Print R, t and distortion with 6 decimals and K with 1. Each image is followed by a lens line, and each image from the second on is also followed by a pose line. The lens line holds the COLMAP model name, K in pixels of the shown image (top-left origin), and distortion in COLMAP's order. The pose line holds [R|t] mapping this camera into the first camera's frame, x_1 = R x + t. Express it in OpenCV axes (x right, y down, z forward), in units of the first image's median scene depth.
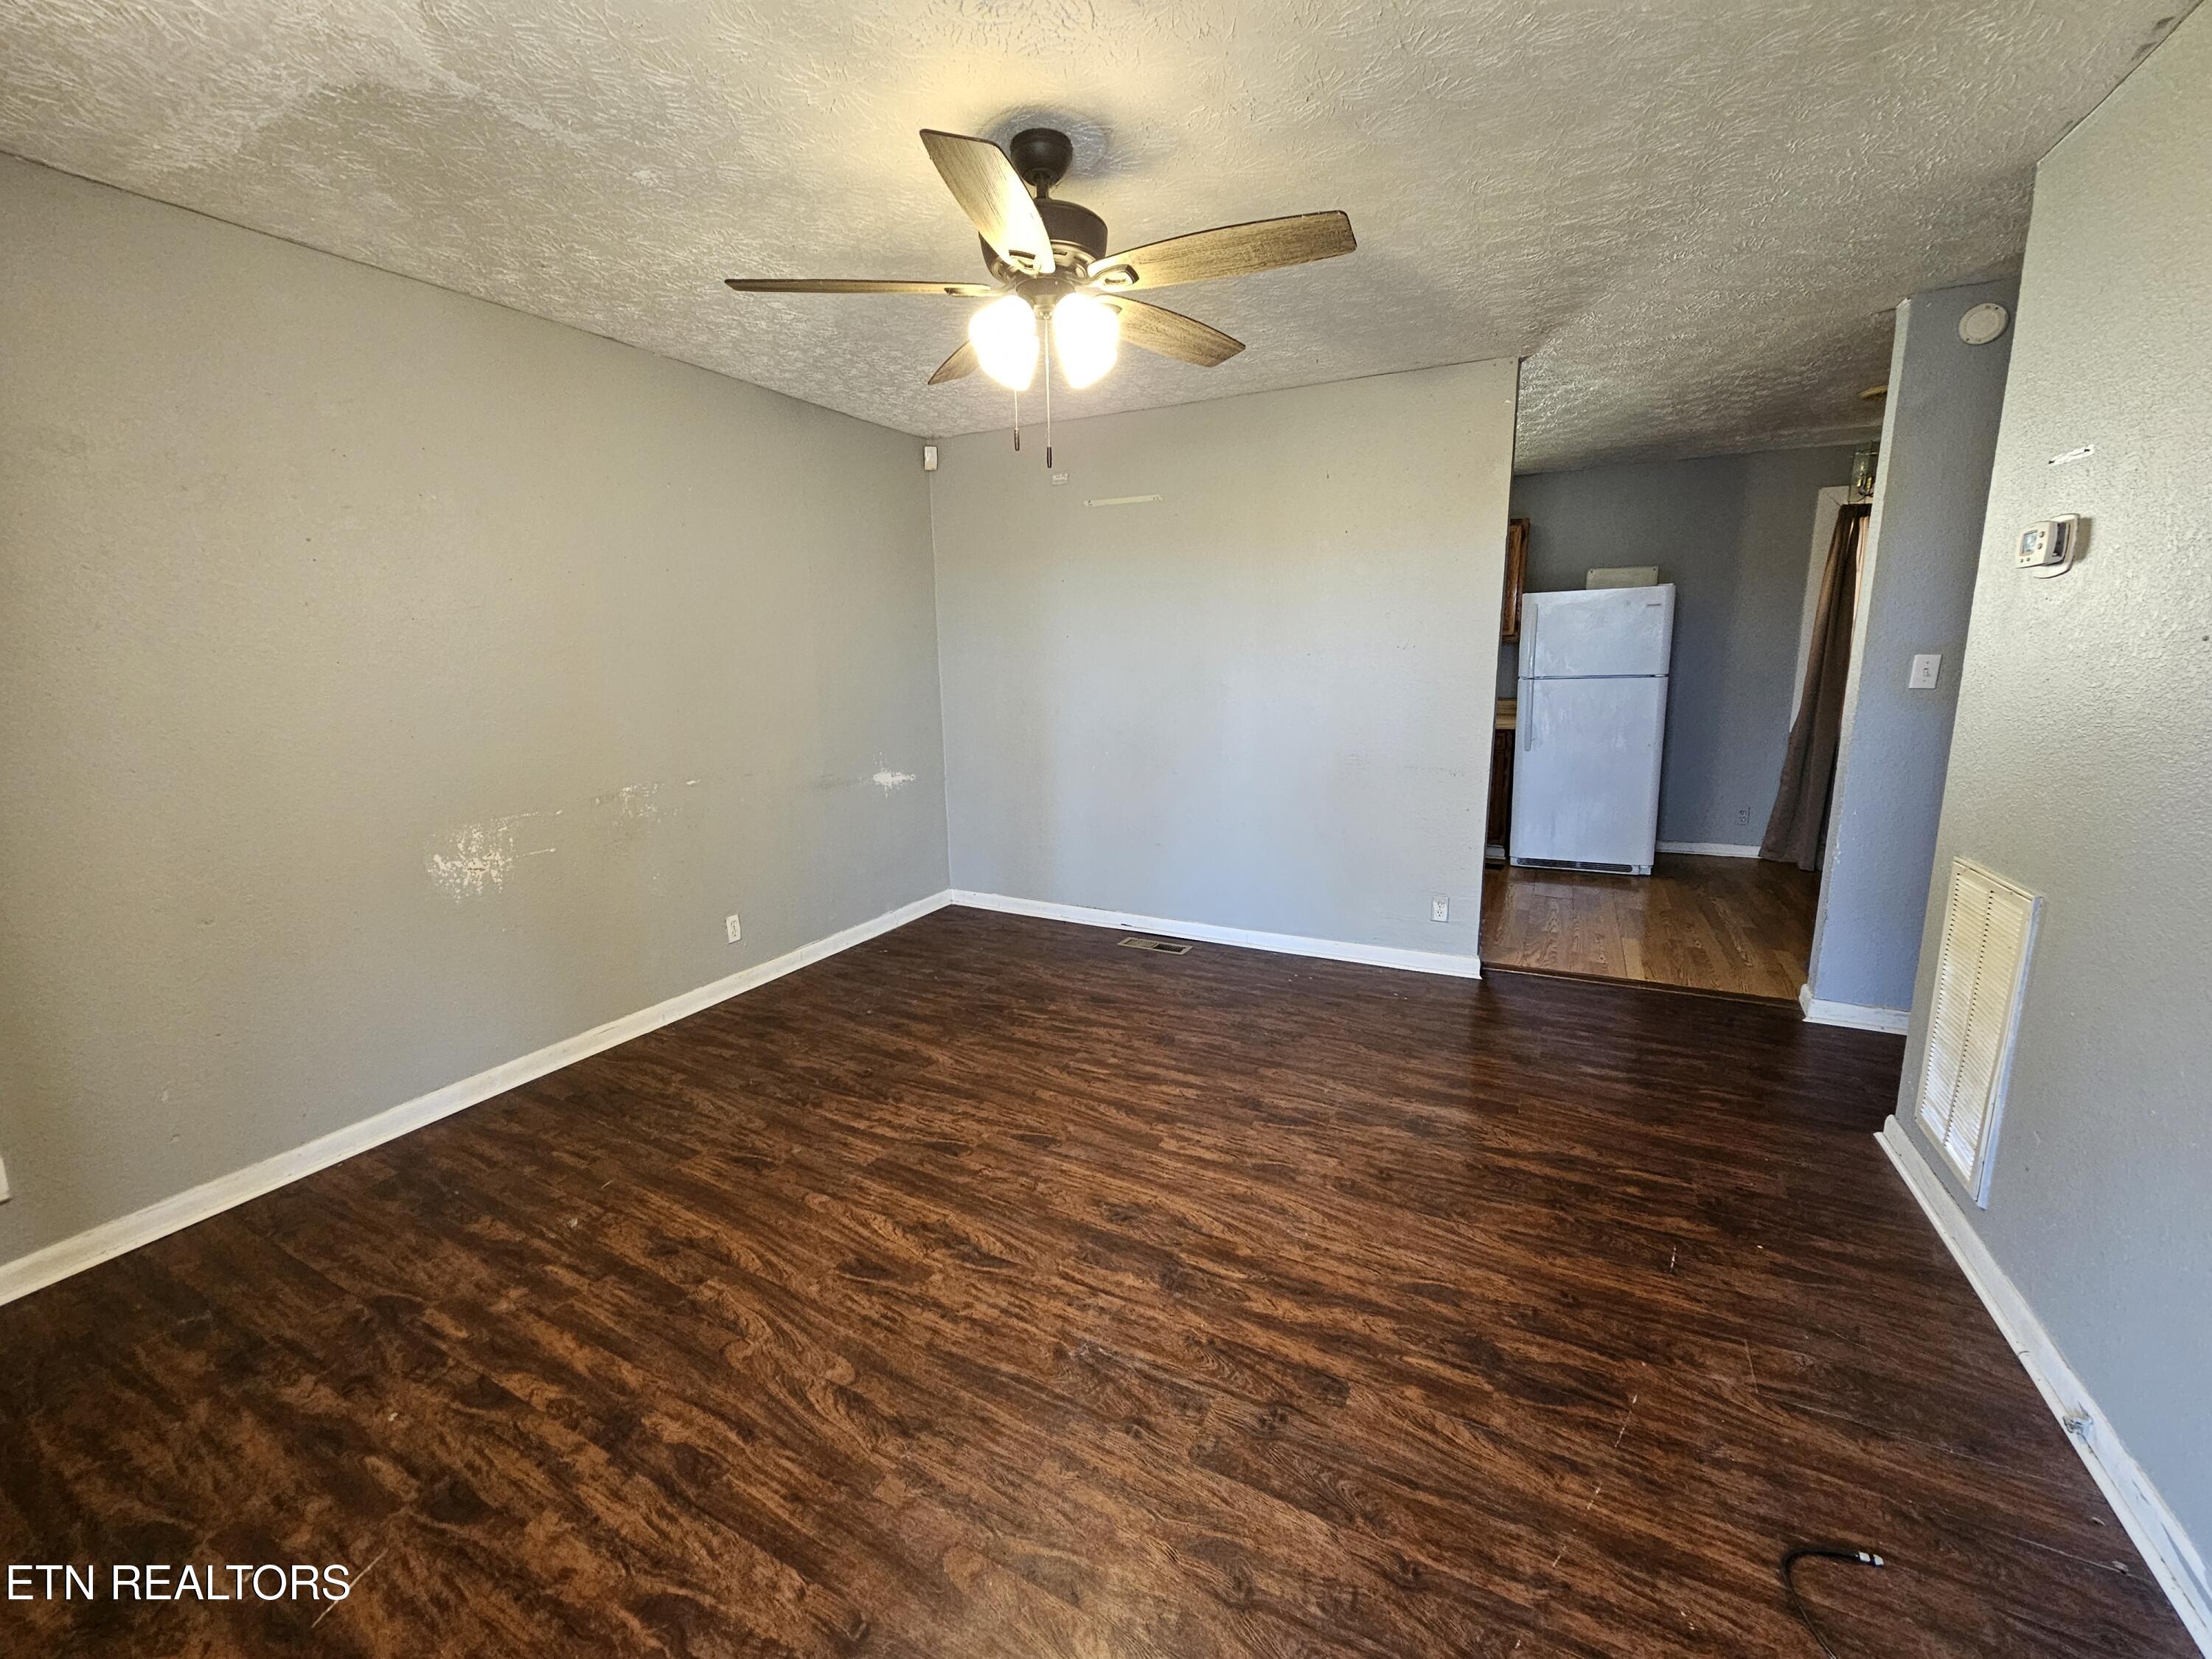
lens RADIAL K [[905.9, 0, 1100.0], [0, 905.9, 813.8], [0, 0, 1]] dist [0.006671, -0.001851]
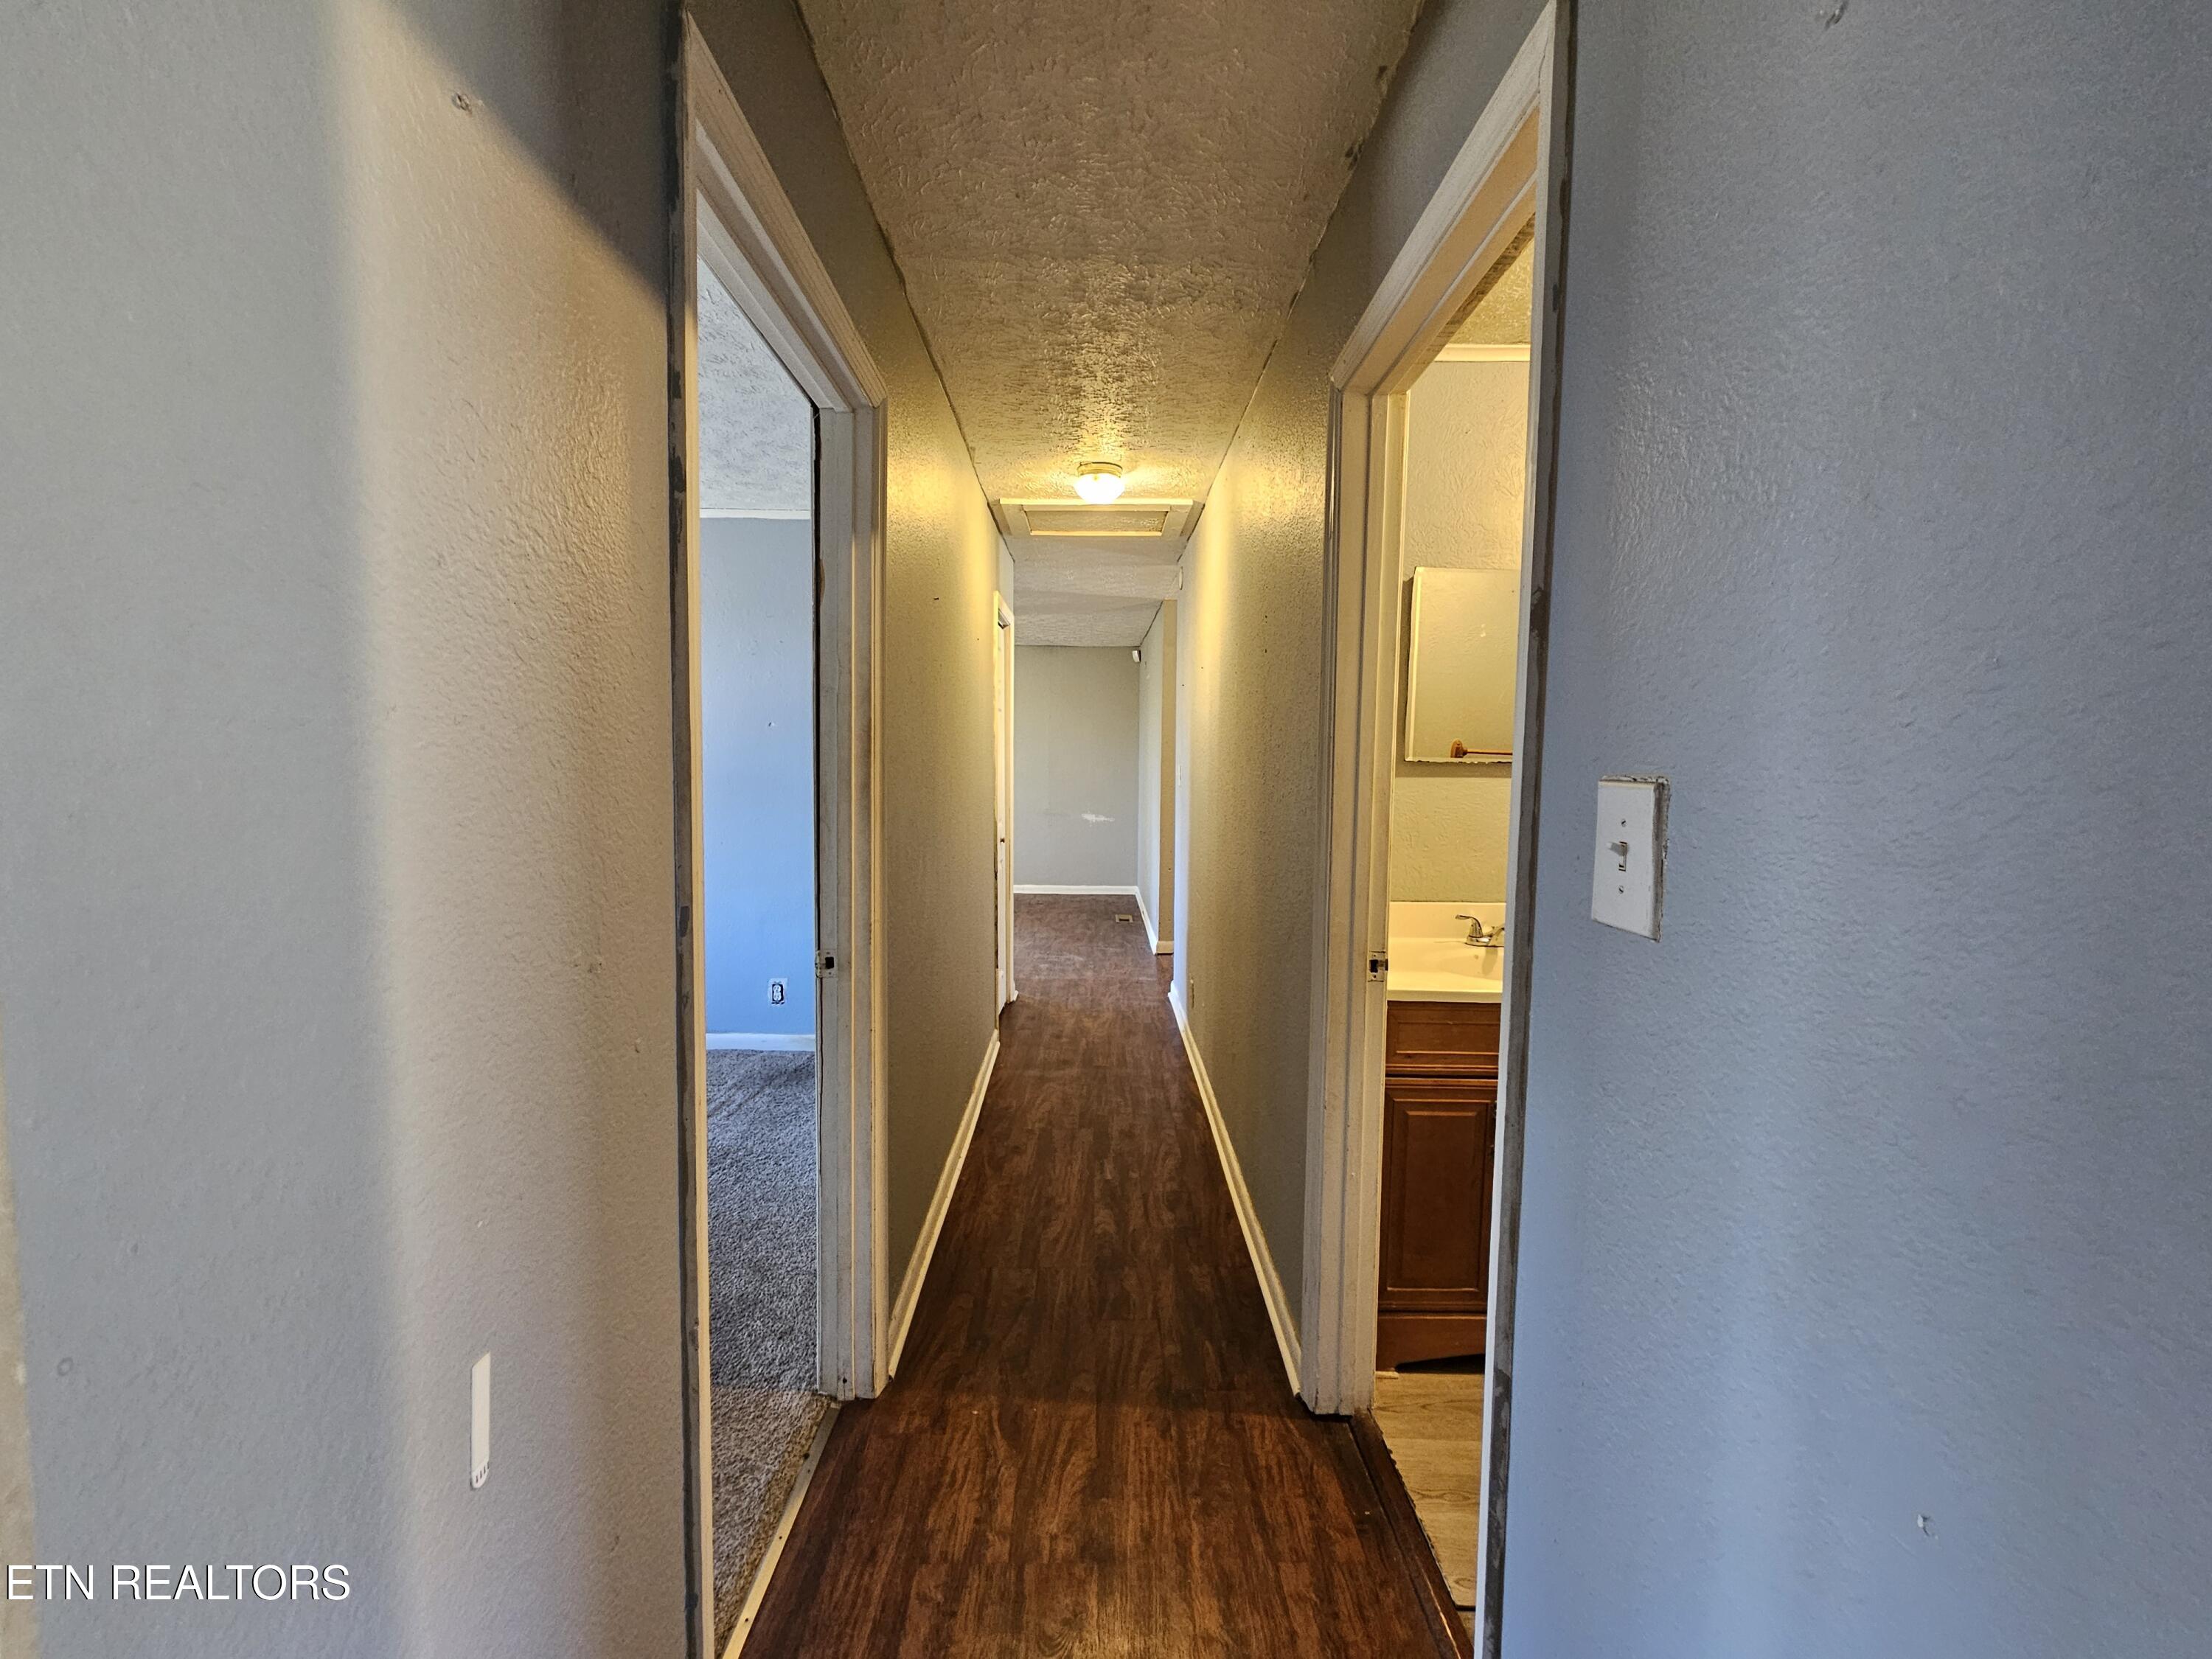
lens RADIAL K [[905.9, 0, 1103.7], [0, 905.9, 827.4], [0, 0, 1]] dist [0.006671, -0.001851]
pose [[0.464893, 0.077331, -0.881983, 2.238173], [-0.173425, 0.984834, -0.005063, -0.016903], [0.868216, 0.155312, 0.471254, 0.131563]]
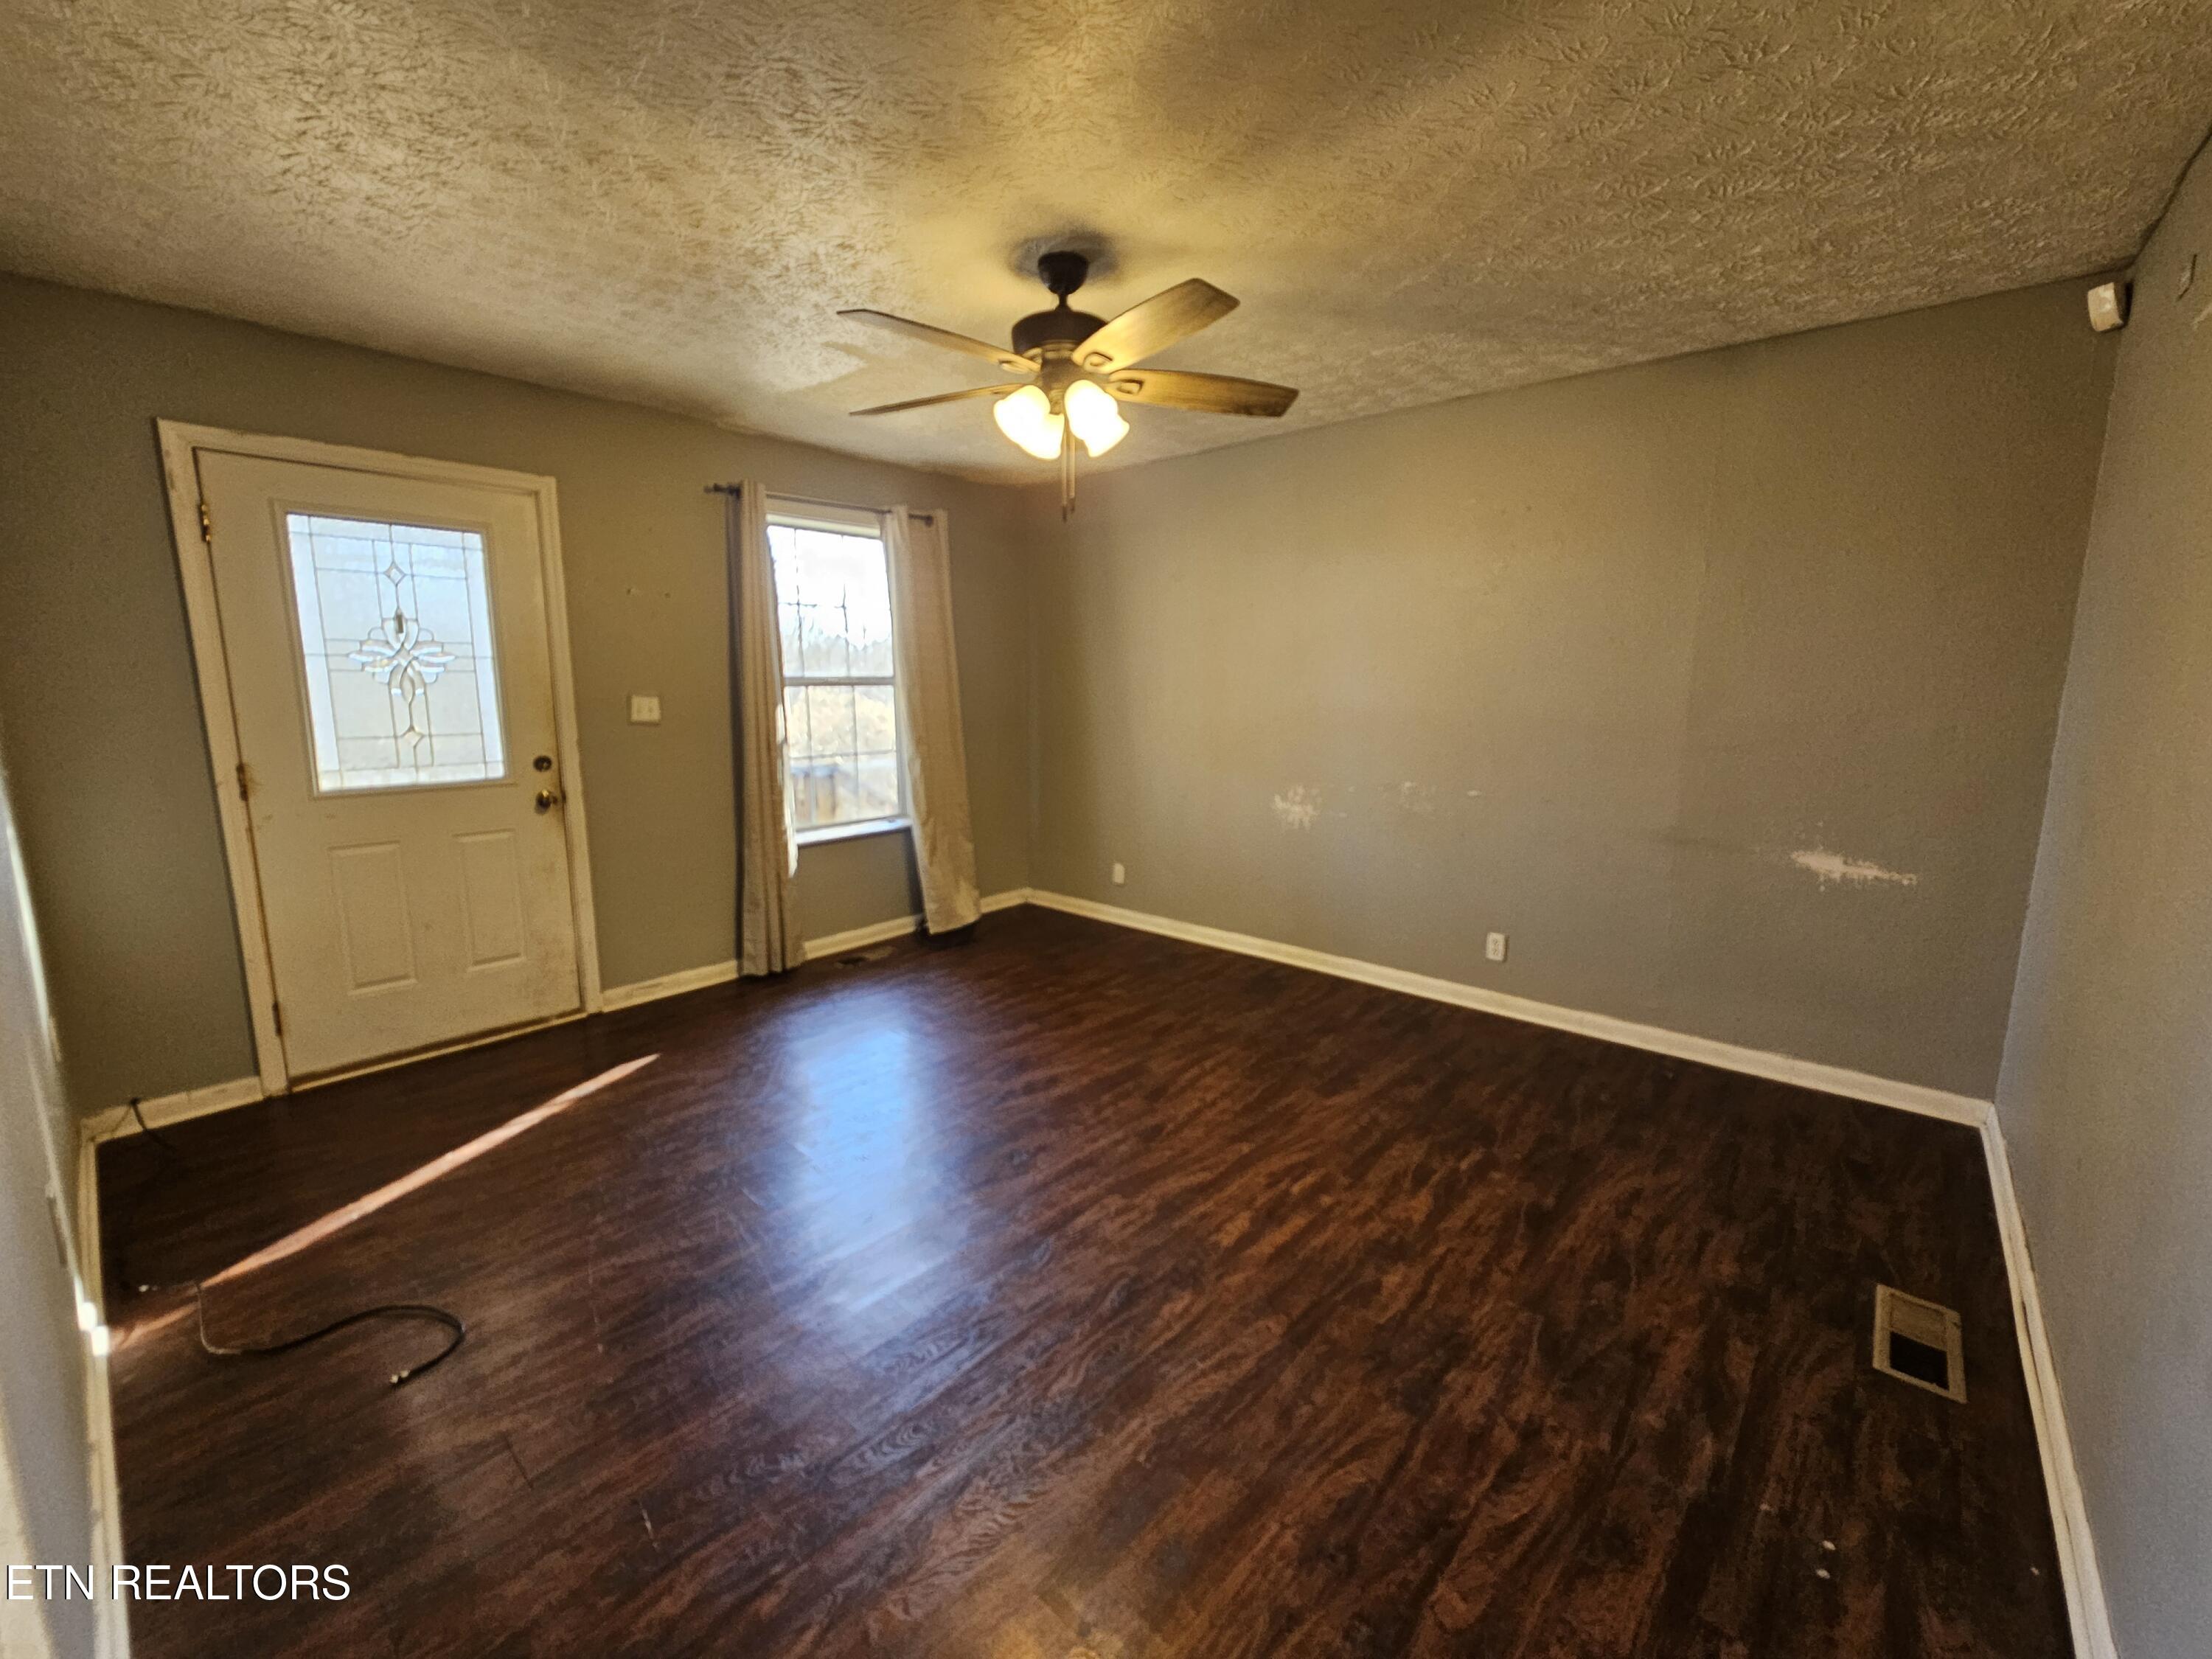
lens RADIAL K [[905.9, 0, 1094.8], [0, 905.9, 815.2], [0, 0, 1]] dist [0.006671, -0.001851]
pose [[-0.249811, 0.164786, -0.954170, 0.760306], [-0.169487, 0.962758, 0.210643, -0.177627], [0.953346, 0.214340, -0.212579, 0.915026]]
